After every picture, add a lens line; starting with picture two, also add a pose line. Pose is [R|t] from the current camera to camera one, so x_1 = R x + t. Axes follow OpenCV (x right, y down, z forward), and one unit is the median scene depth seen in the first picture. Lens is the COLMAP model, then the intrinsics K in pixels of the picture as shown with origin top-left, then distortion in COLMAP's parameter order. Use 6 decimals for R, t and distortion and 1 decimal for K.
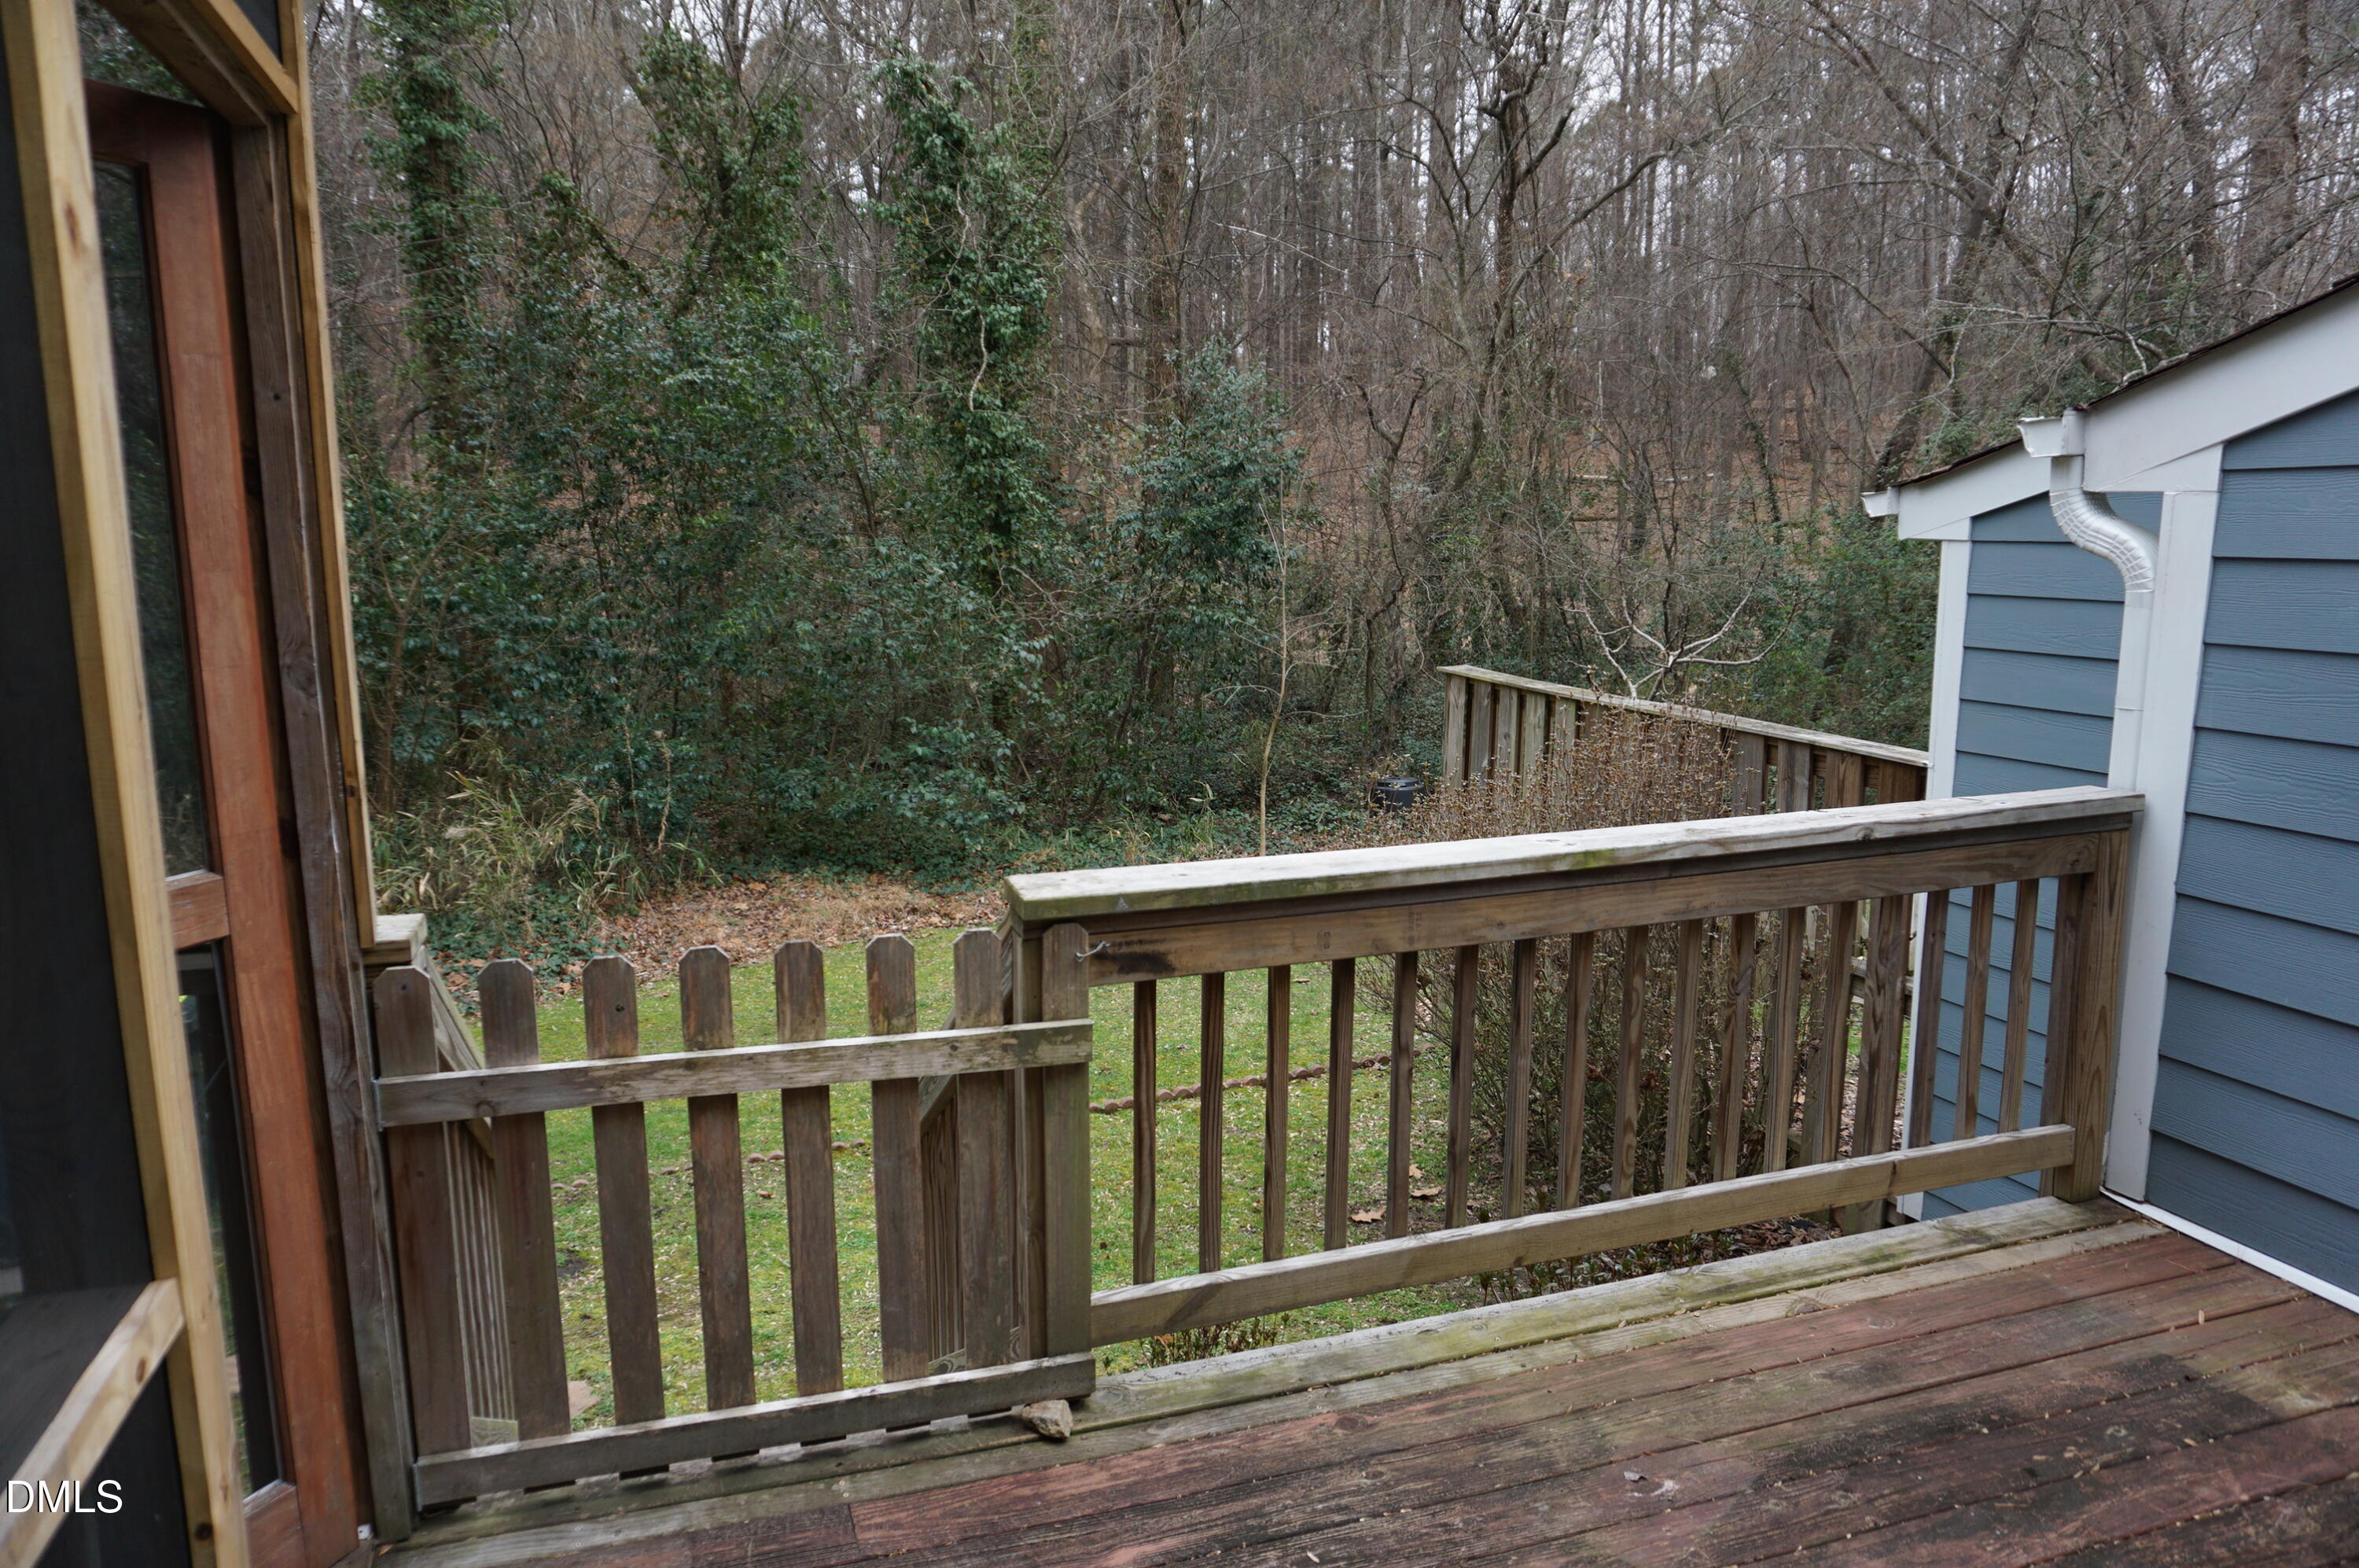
lens RADIAL K [[1573.6, 0, 1177.3], [0, 1573.6, 794.0], [0, 0, 1]] dist [-0.048346, 0.028278]
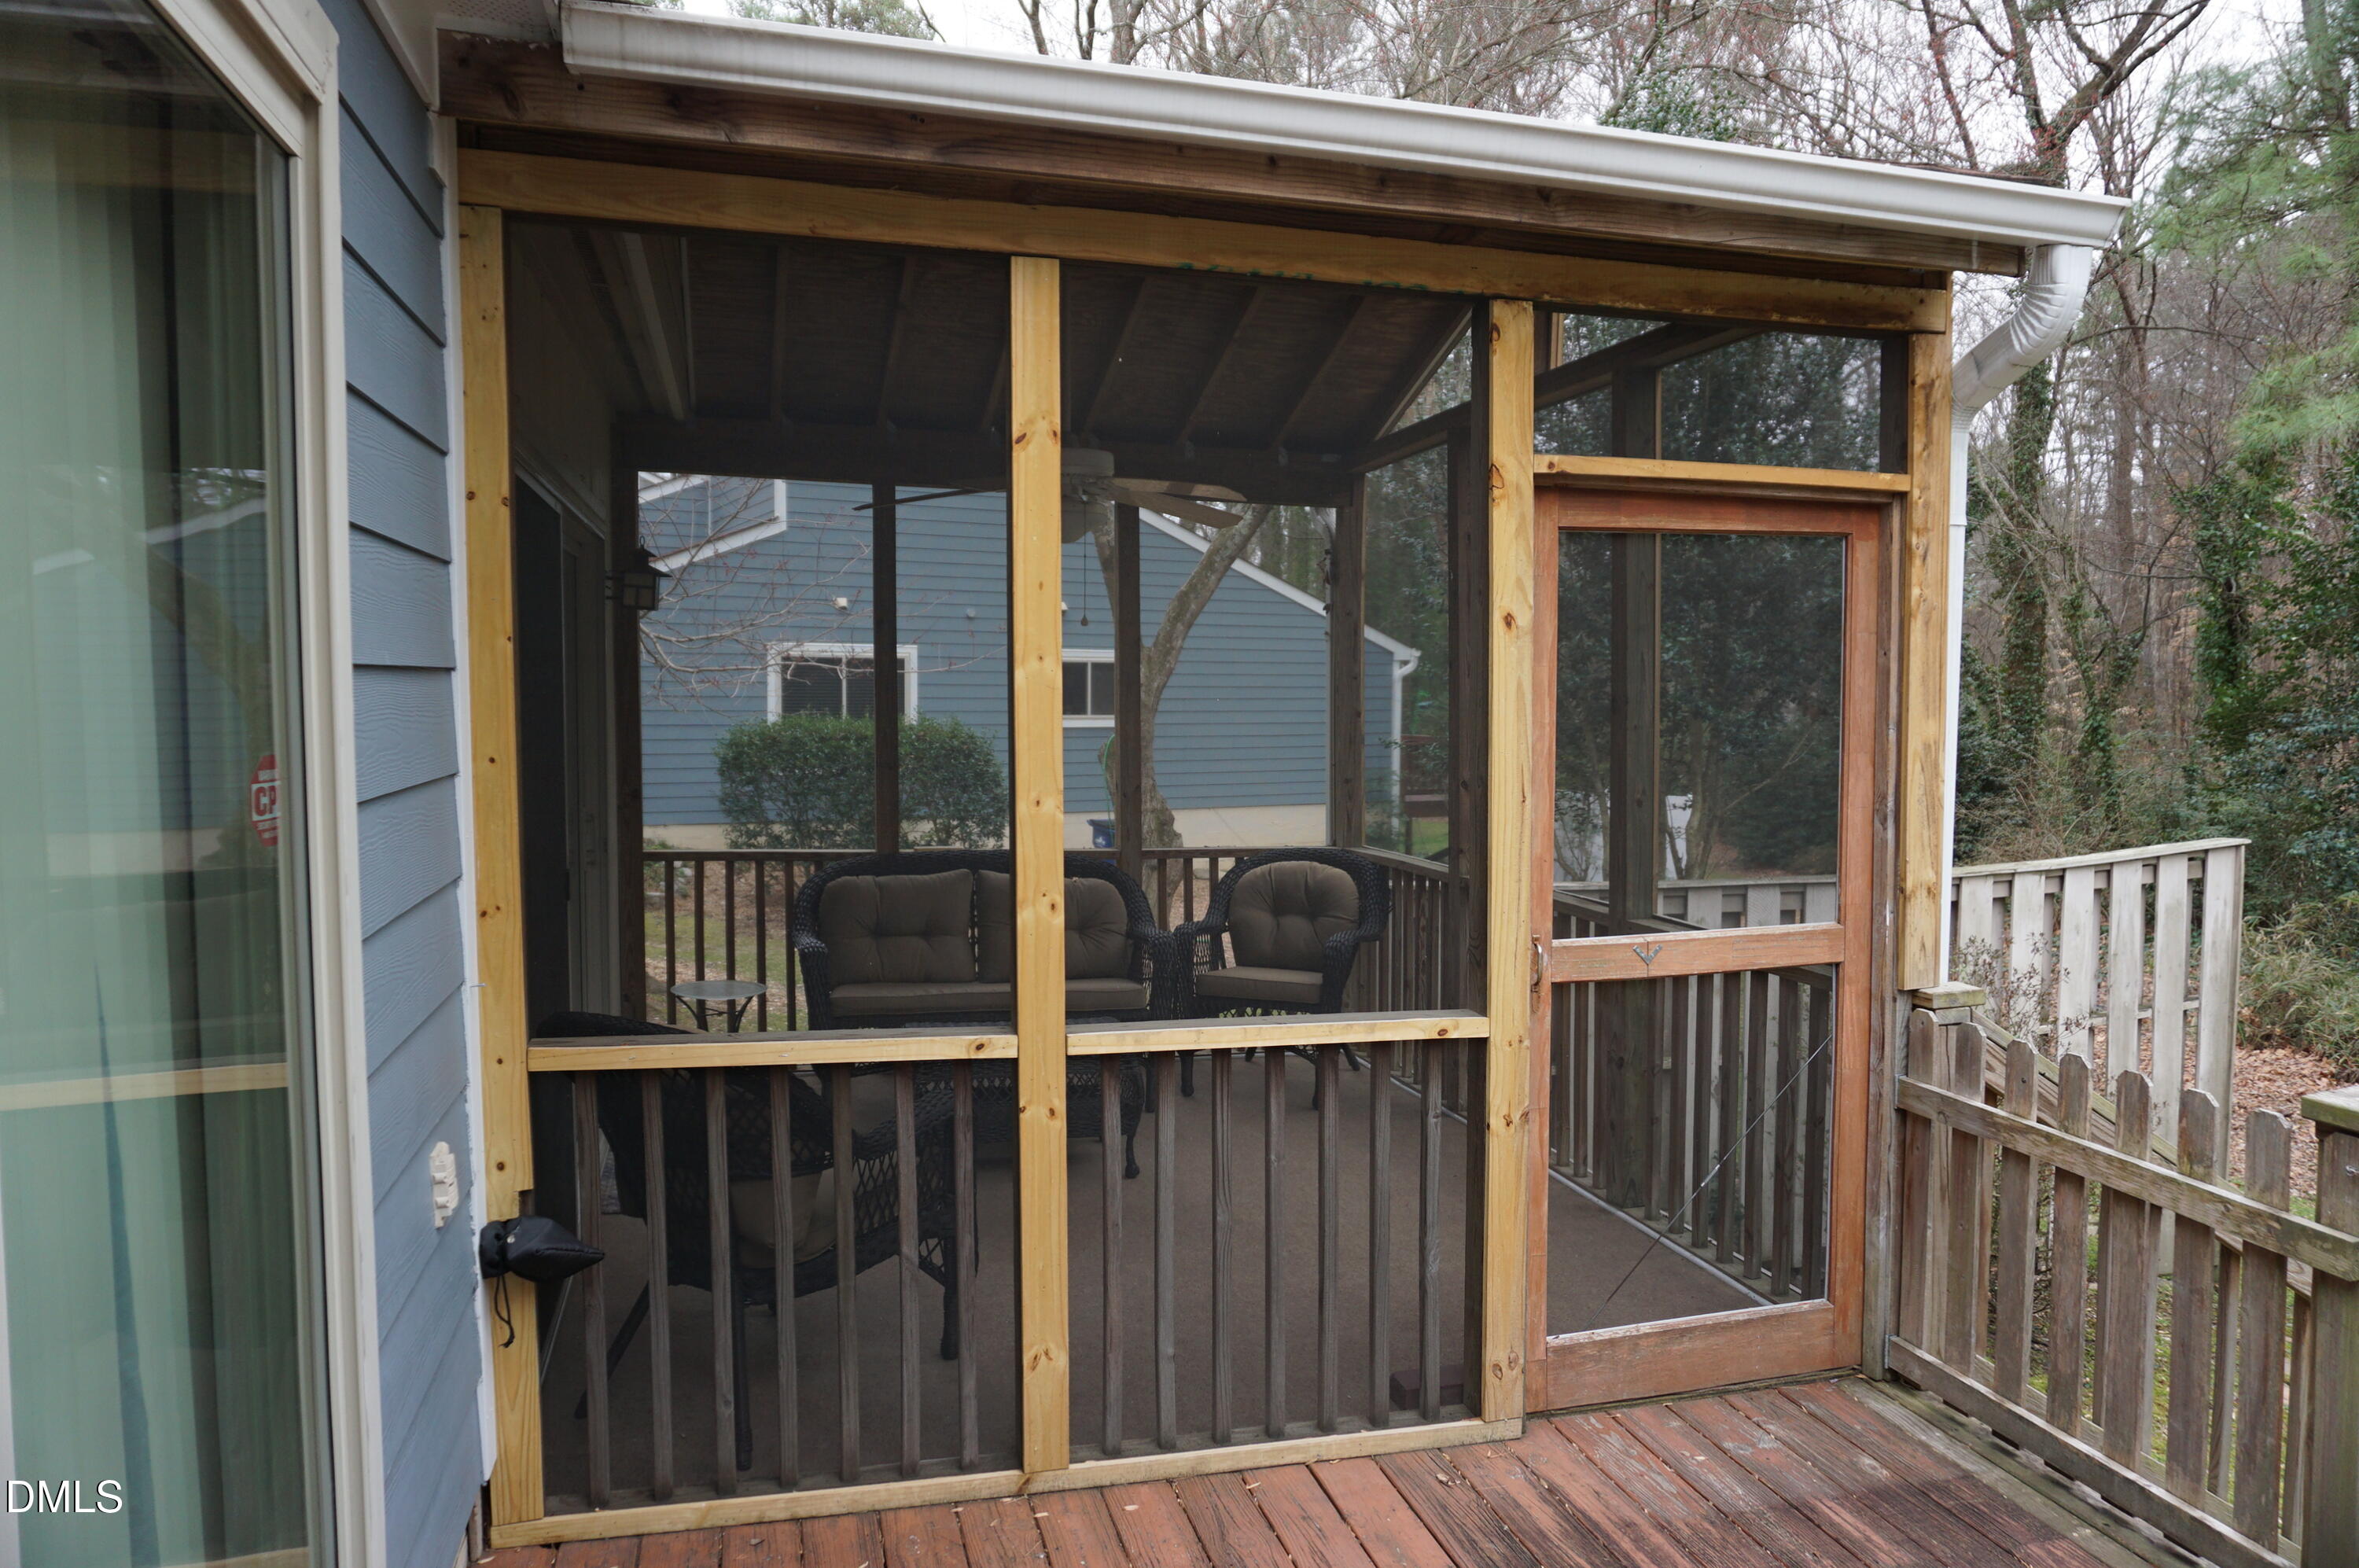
lens RADIAL K [[1573.6, 0, 1175.6], [0, 1573.6, 797.7], [0, 0, 1]] dist [-0.048346, 0.028278]
pose [[-0.066087, 0.068437, -0.995464, 0.923770], [-0.172421, 0.981854, 0.078948, -0.076733], [0.982804, 0.176856, -0.053088, 0.266878]]
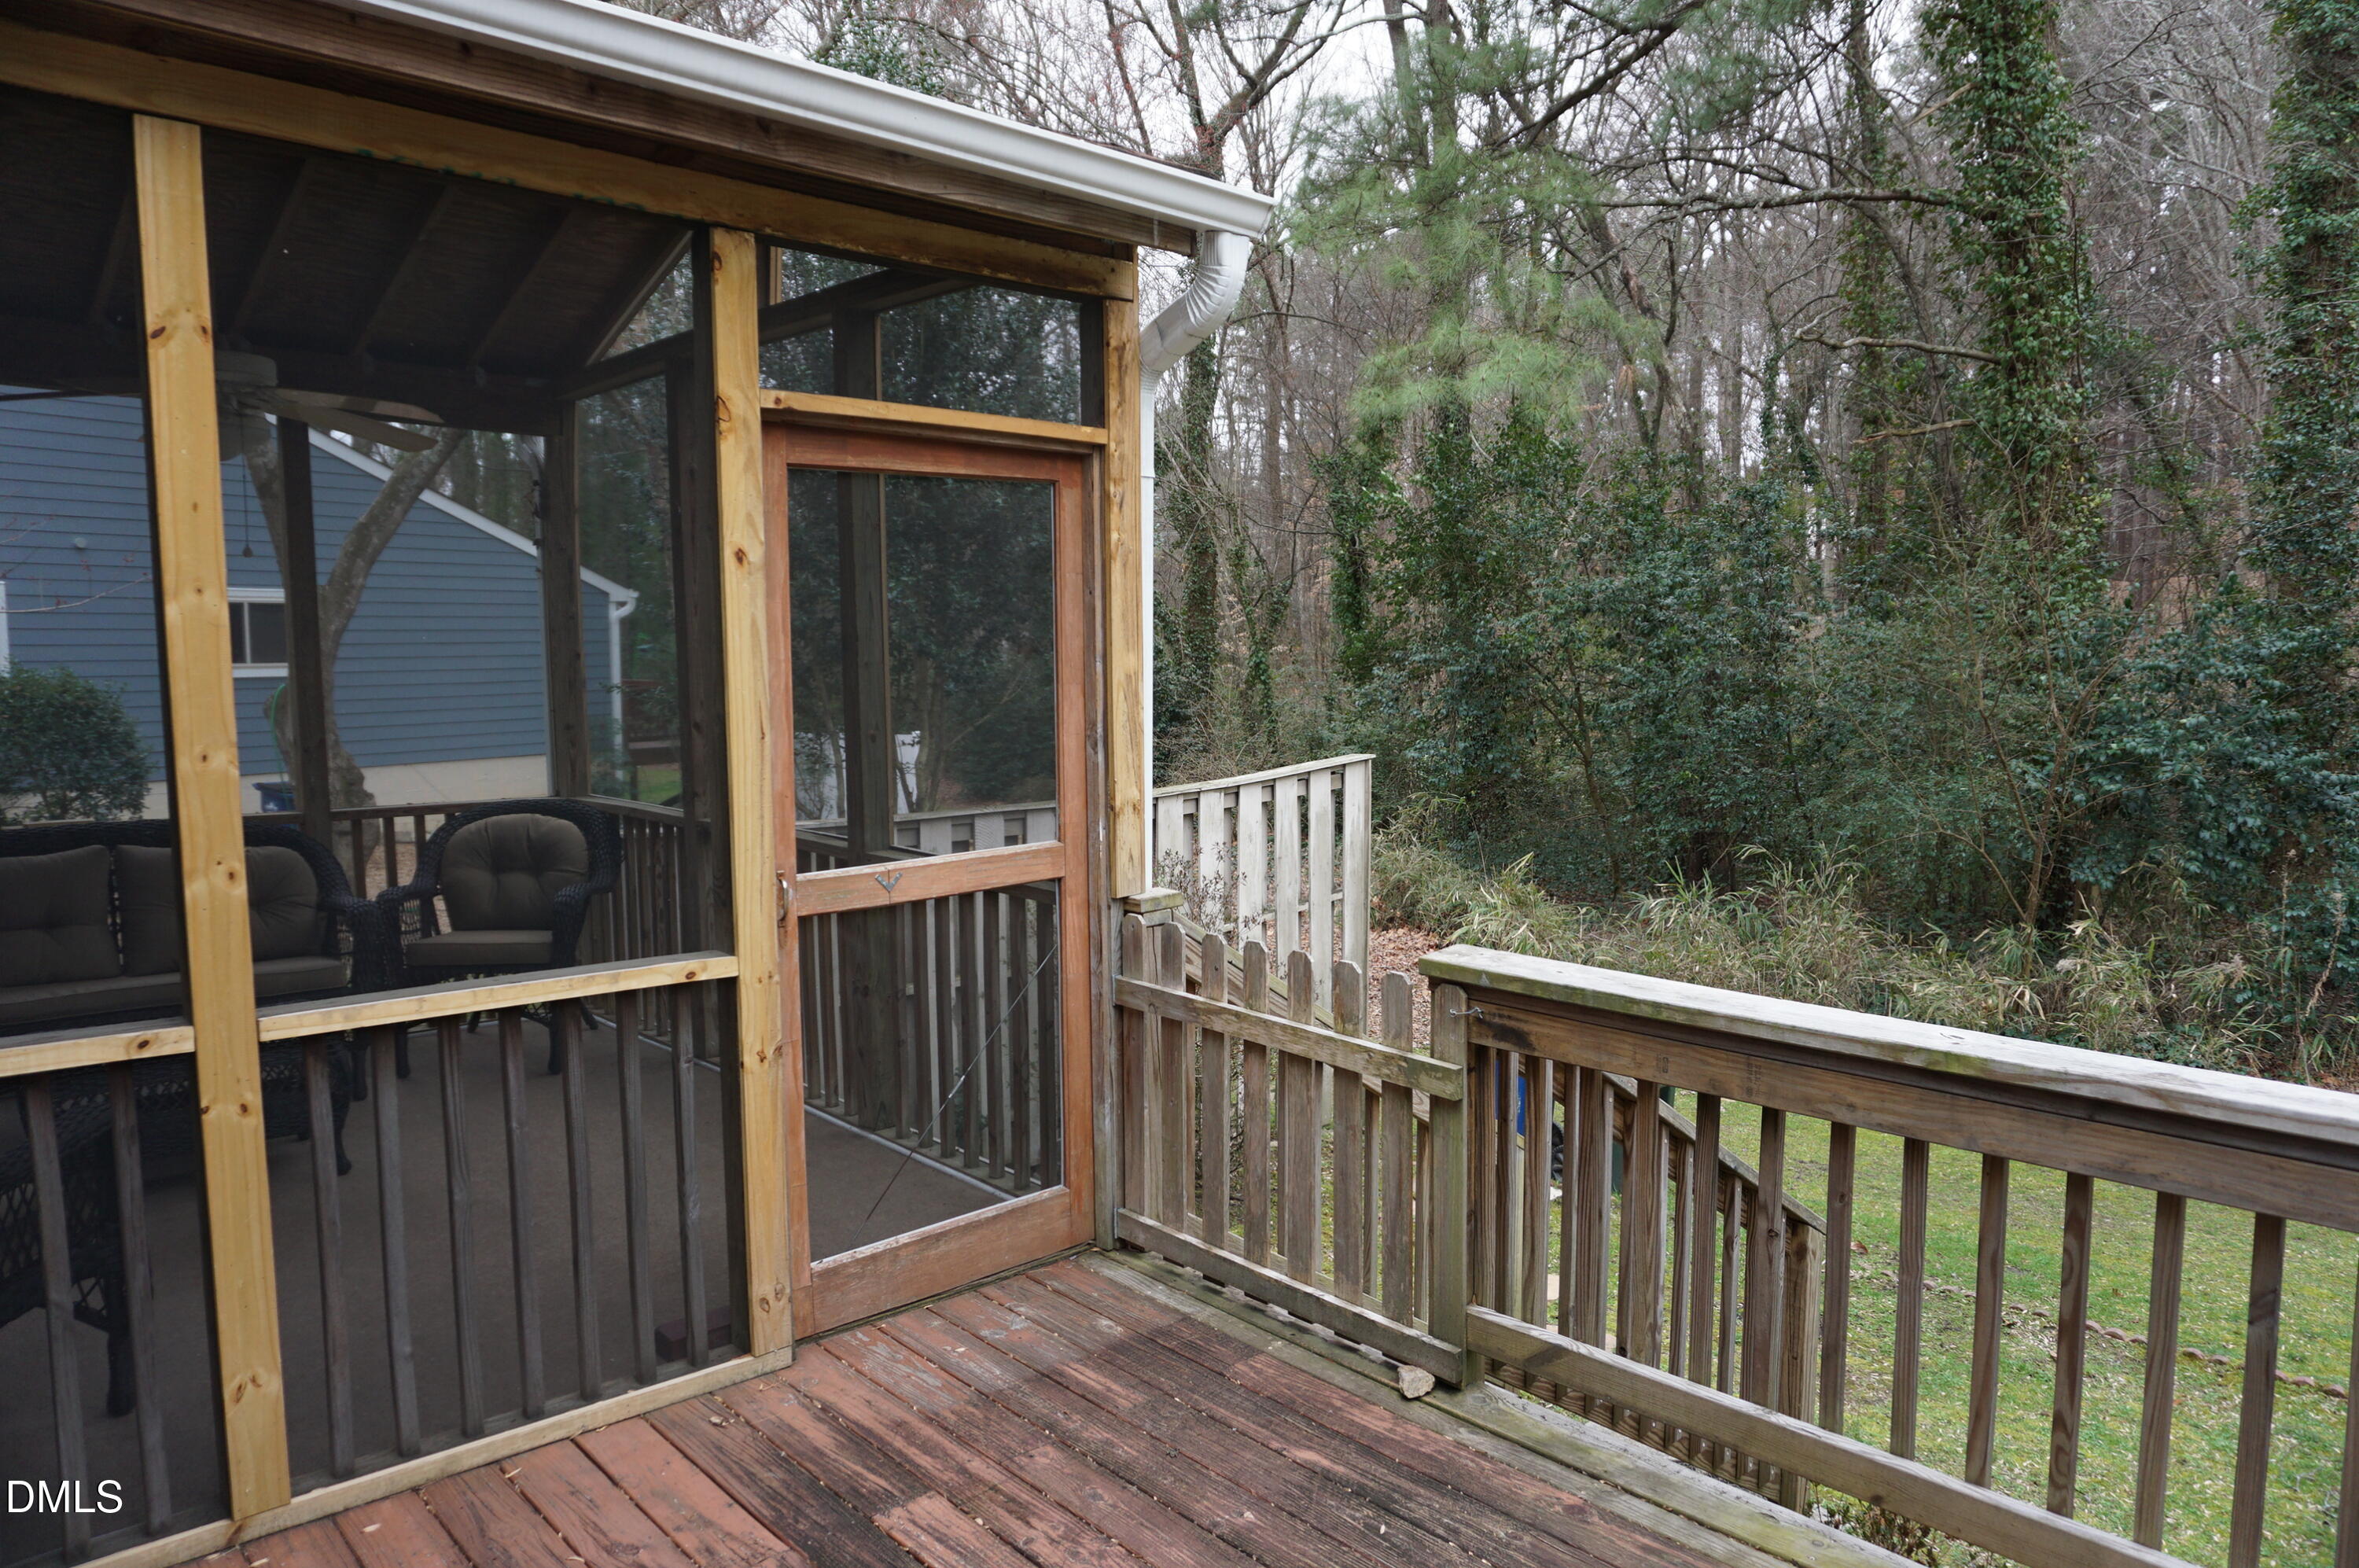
lens RADIAL K [[1573.6, 0, 1181.8], [0, 1573.6, 797.7], [0, 0, 1]] dist [-0.048346, 0.028278]
pose [[0.408429, 0.094988, -0.907834, 0.936006], [-0.156653, 0.987109, 0.032805, -0.070287], [0.899247, 0.128817, 0.418044, 0.258275]]
